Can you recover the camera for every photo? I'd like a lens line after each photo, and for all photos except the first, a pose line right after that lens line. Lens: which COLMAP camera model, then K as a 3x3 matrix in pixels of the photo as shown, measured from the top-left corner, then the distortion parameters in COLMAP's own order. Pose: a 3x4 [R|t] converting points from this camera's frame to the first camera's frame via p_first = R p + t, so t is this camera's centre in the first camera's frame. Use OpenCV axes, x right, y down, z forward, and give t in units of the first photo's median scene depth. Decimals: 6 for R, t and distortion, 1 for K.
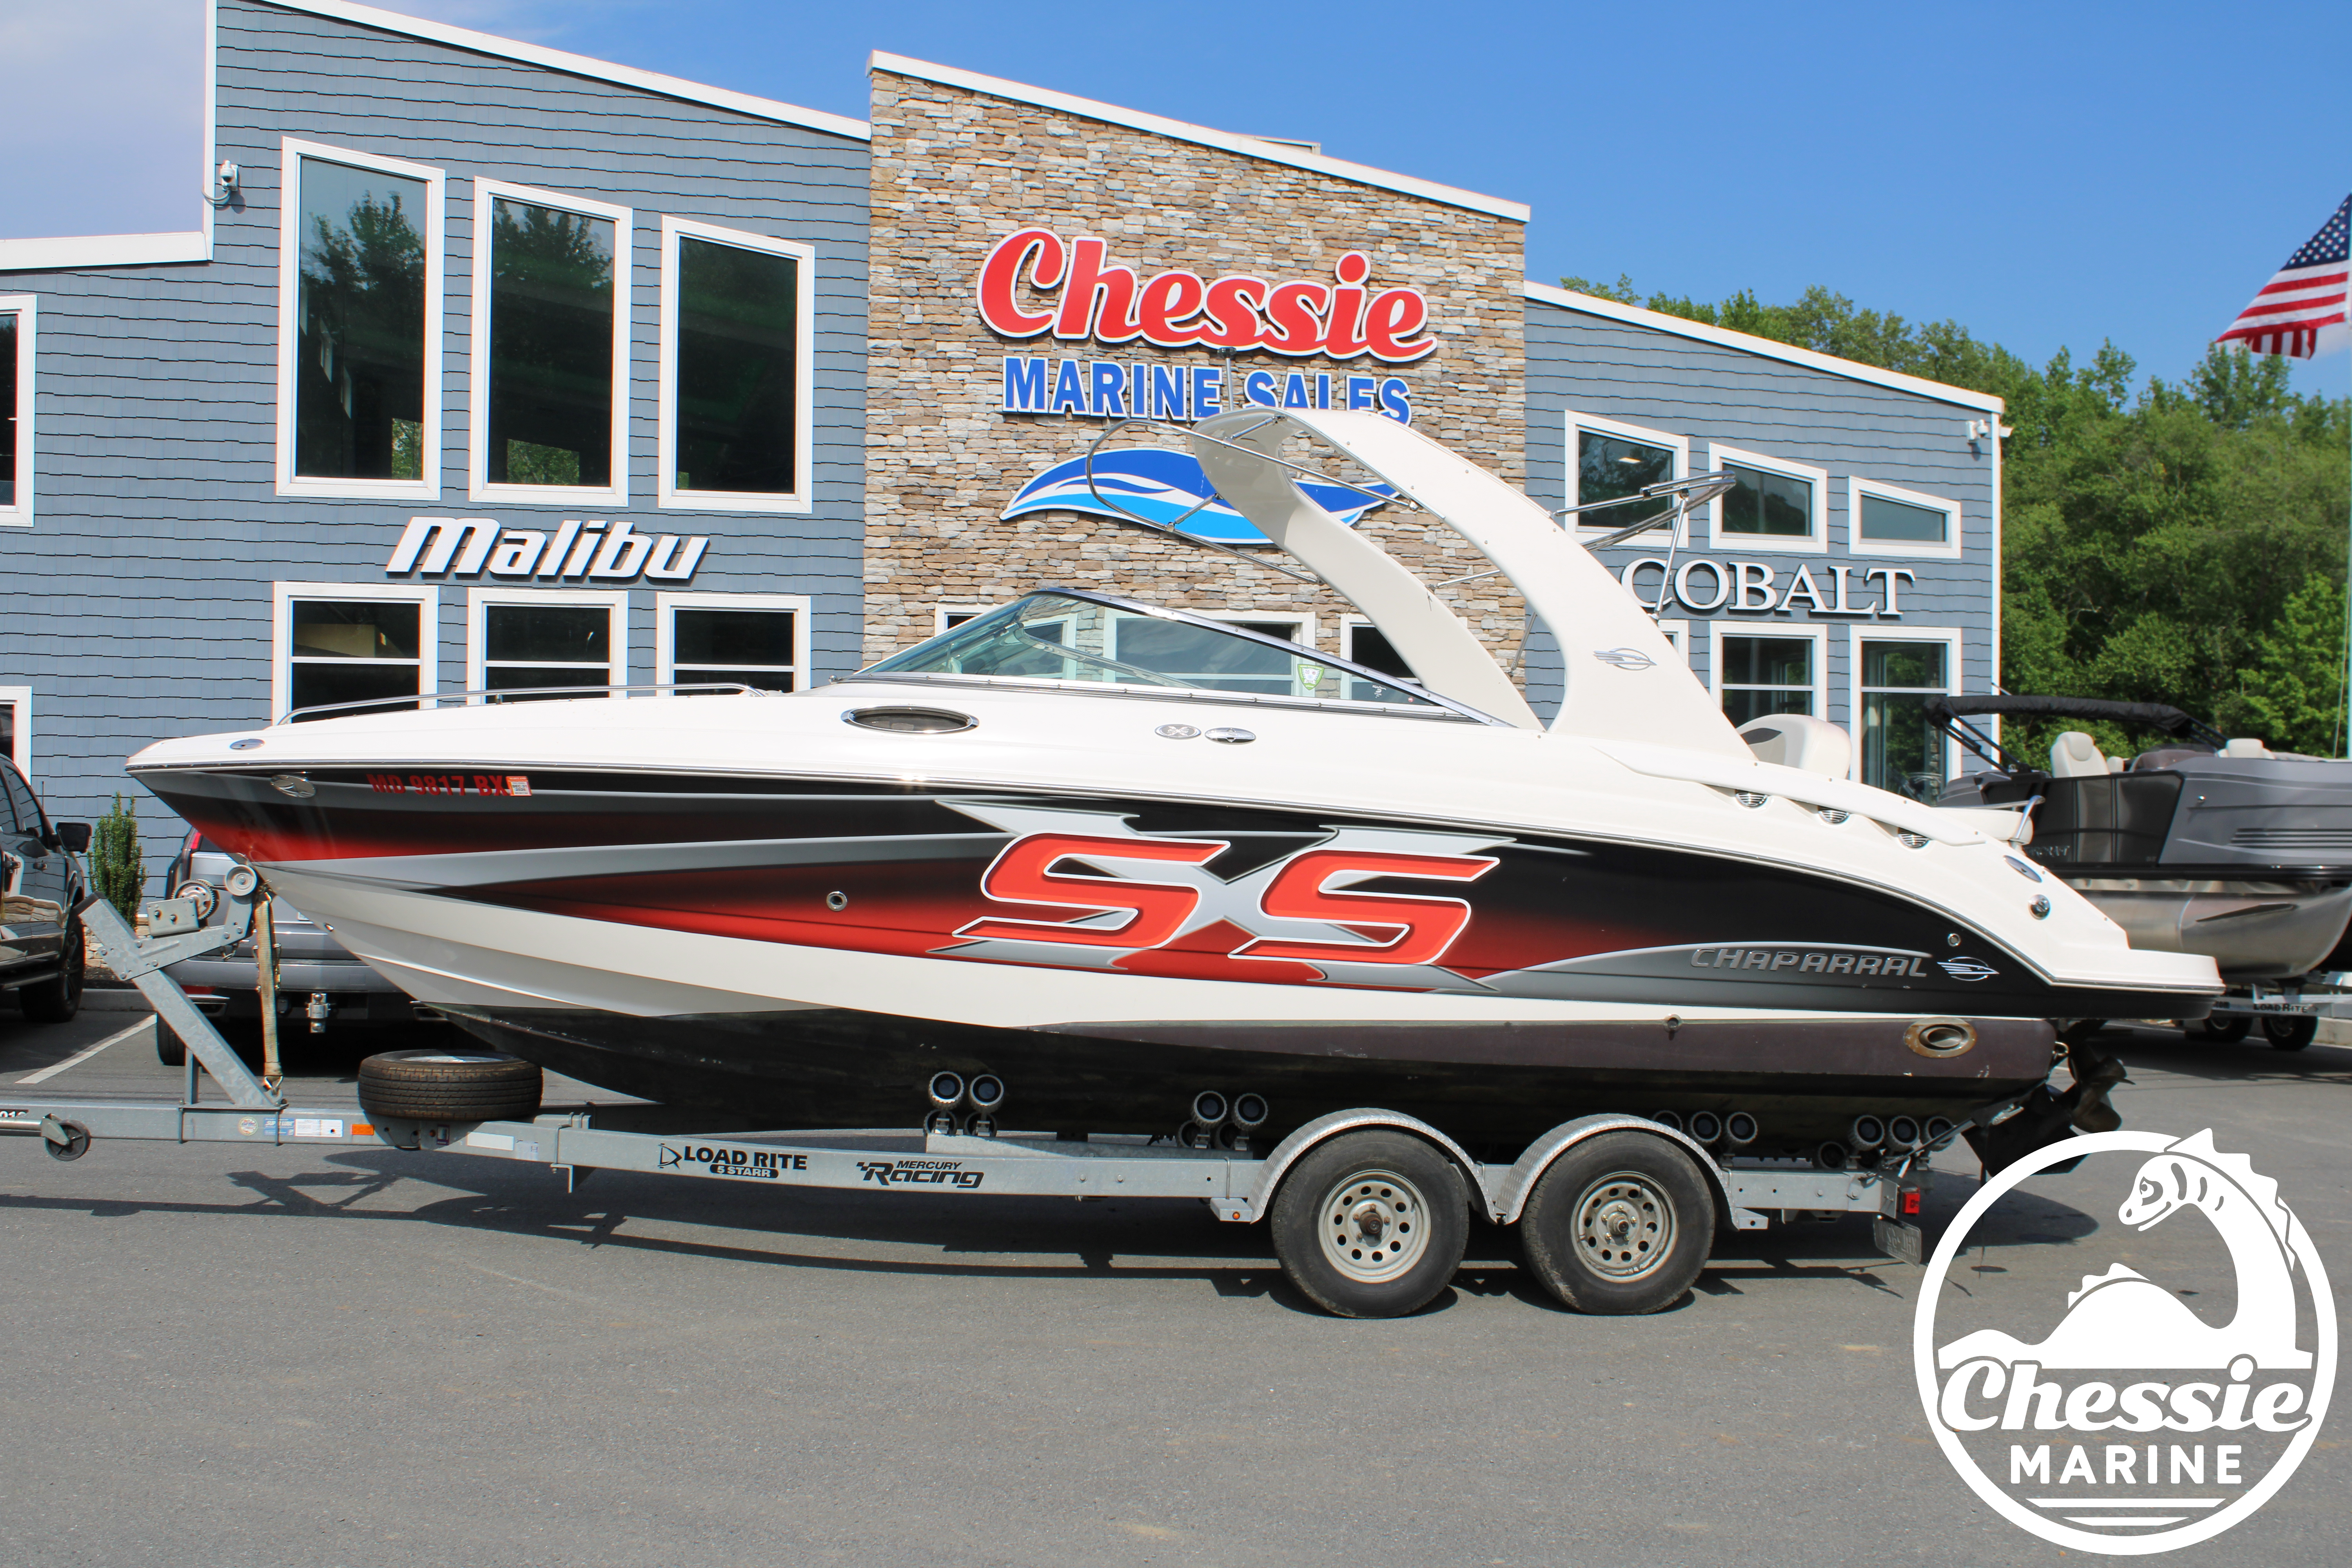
lens RADIAL K [[2336.5, 0, 1176.5], [0, 2336.5, 730.4], [0, 0, 1]] dist [-0.174409, 0.232888]
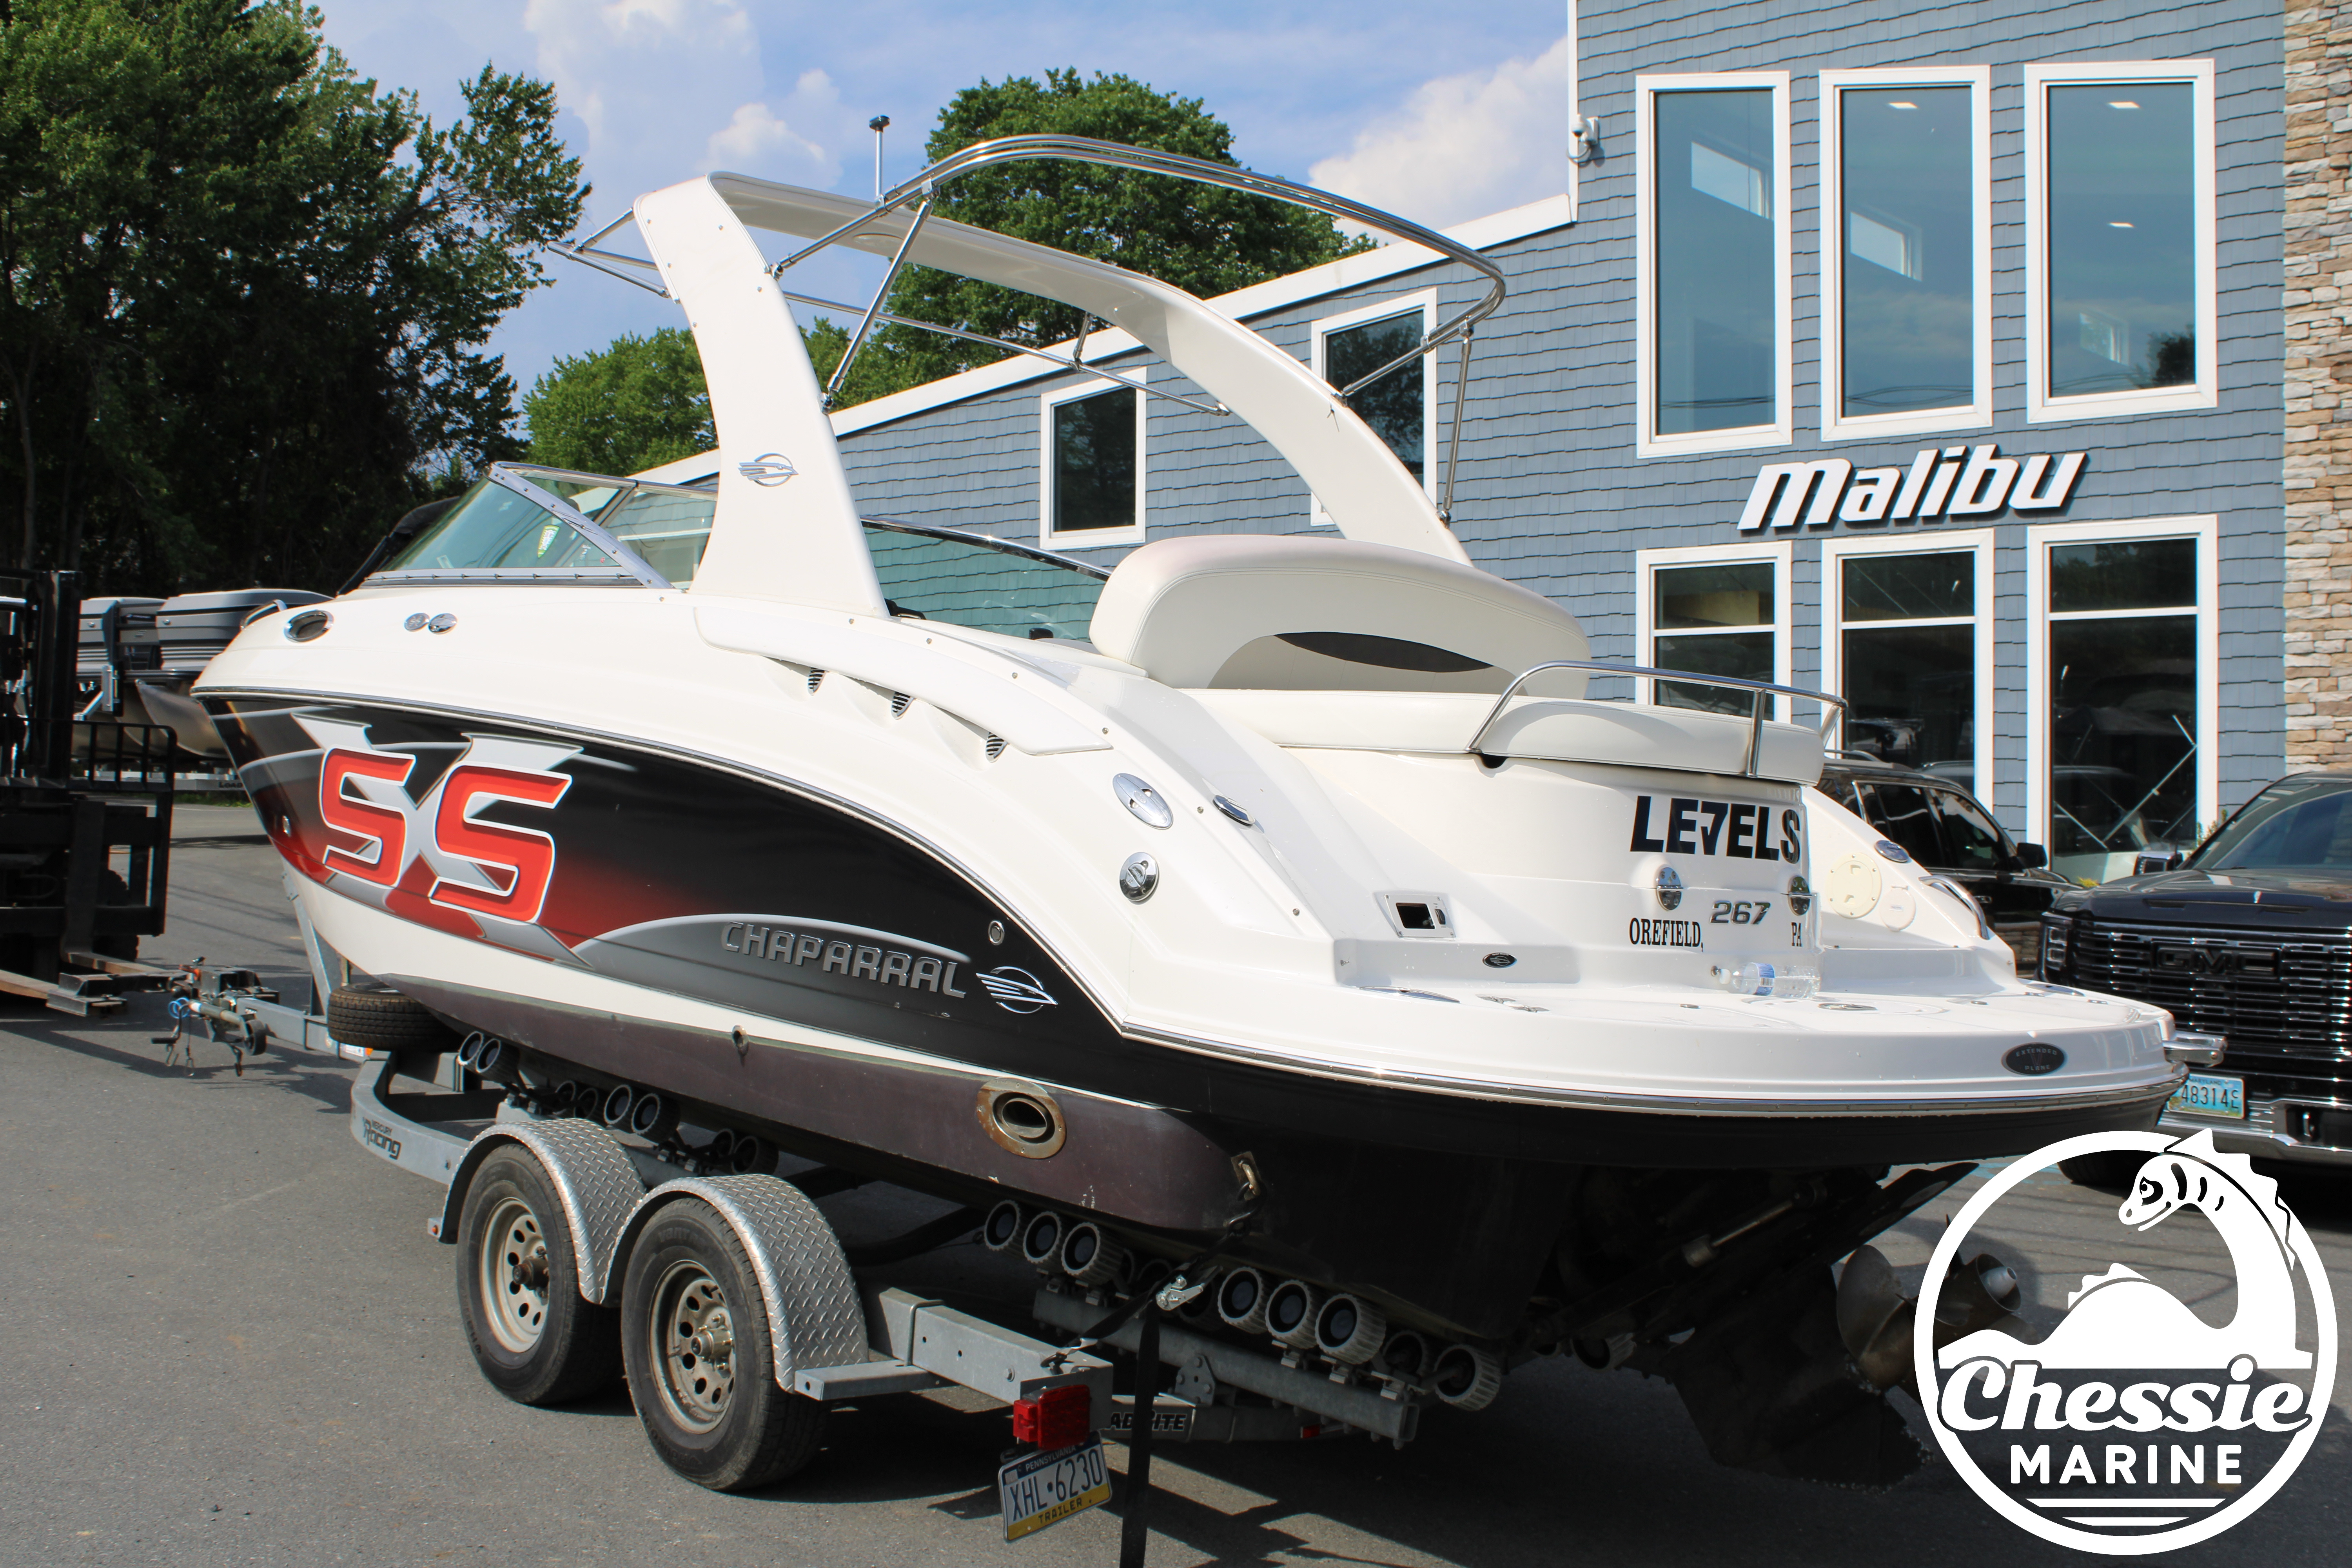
lens RADIAL K [[2453.6, 0, 1176.7], [0, 2453.6, 721.8], [0, 0, 1]] dist [-0.111271, 0.132307]
pose [[0.560635, -0.027344, -0.827611, 0.319592], [0.018226, 0.999620, -0.020681, 0.021686], [0.827862, -0.003490, 0.560921, 0.280084]]
